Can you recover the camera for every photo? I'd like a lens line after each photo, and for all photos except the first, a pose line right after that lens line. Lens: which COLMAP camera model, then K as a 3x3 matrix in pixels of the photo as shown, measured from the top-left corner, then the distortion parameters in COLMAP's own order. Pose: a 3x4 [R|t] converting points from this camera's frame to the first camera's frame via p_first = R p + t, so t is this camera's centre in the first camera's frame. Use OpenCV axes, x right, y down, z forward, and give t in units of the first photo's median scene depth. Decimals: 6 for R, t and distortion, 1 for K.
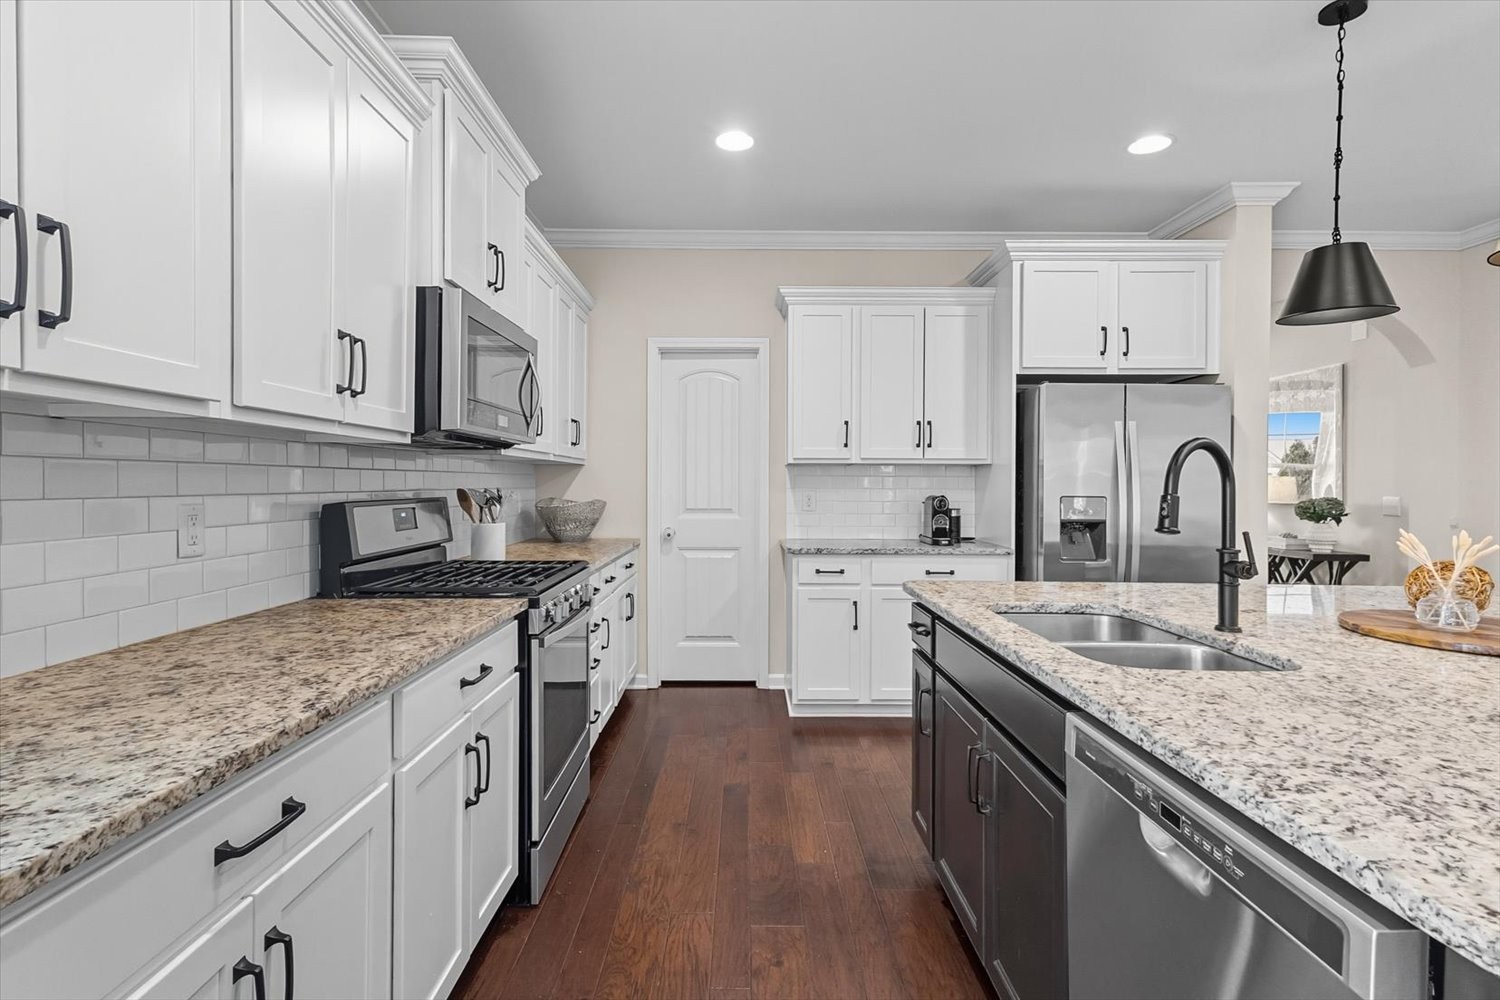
lens RADIAL K [[732.4, 0, 747.0], [0, 732.4, 489.6], [0, 0, 1]] dist [0.019382, -0.001557]
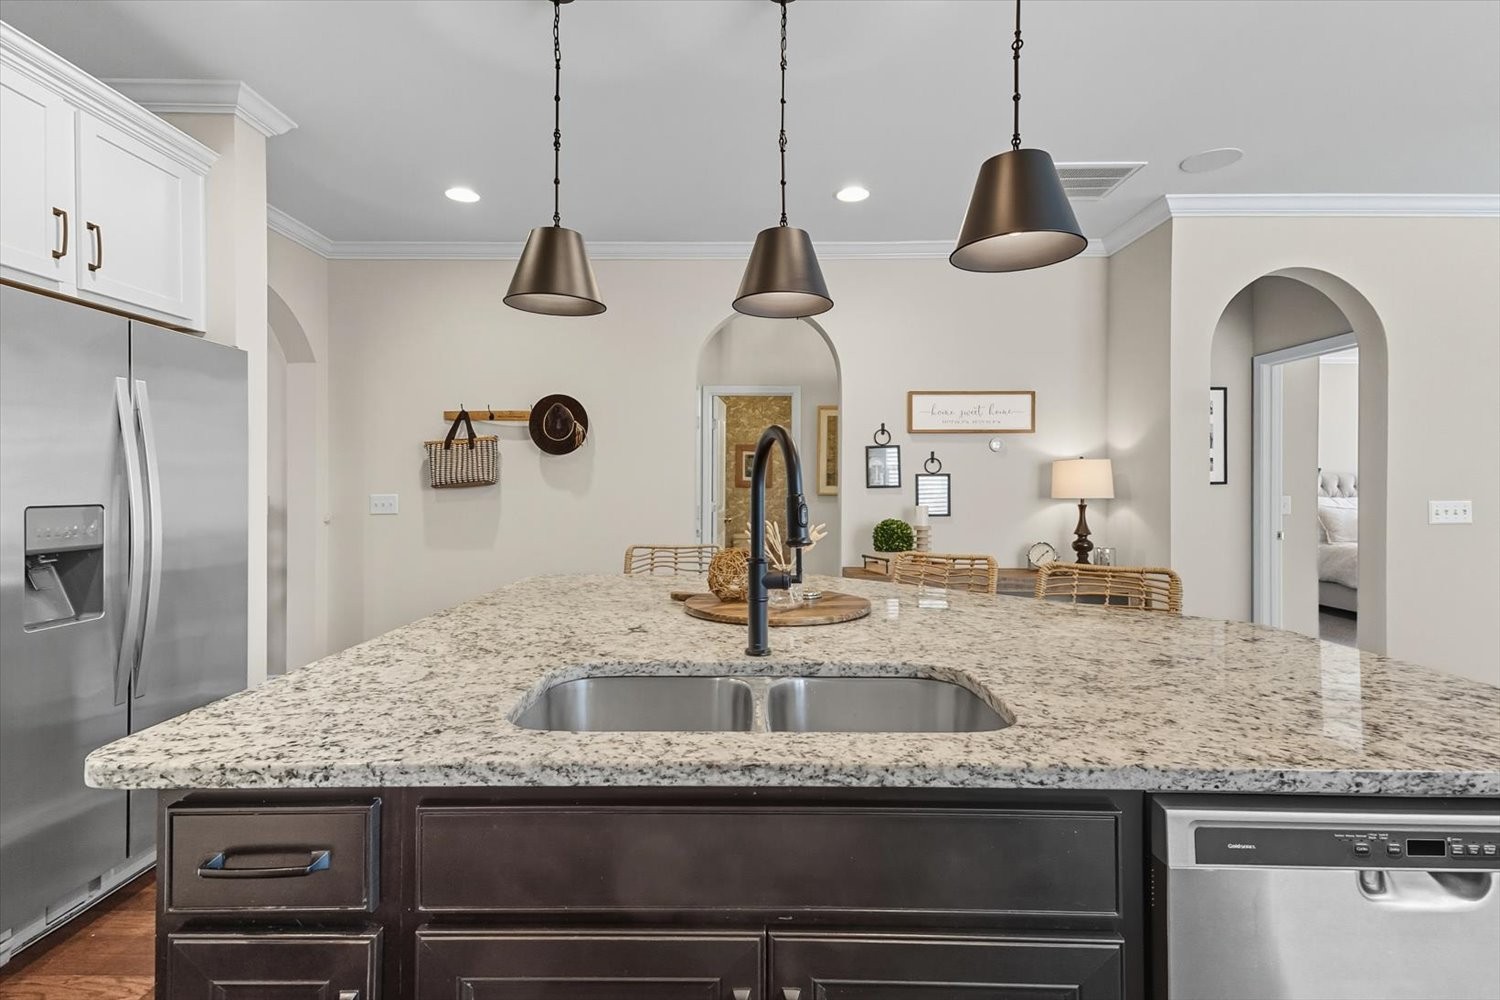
lens RADIAL K [[732.4, 0, 746.0], [0, 732.4, 492.4], [0, 0, 1]] dist [0.019382, -0.001557]
pose [[0.021420, -0.017866, 0.999611, -0.316169], [0.006272, 0.999823, 0.017735, -0.021222], [-0.999751, 0.005889, 0.021528, 1.549507]]
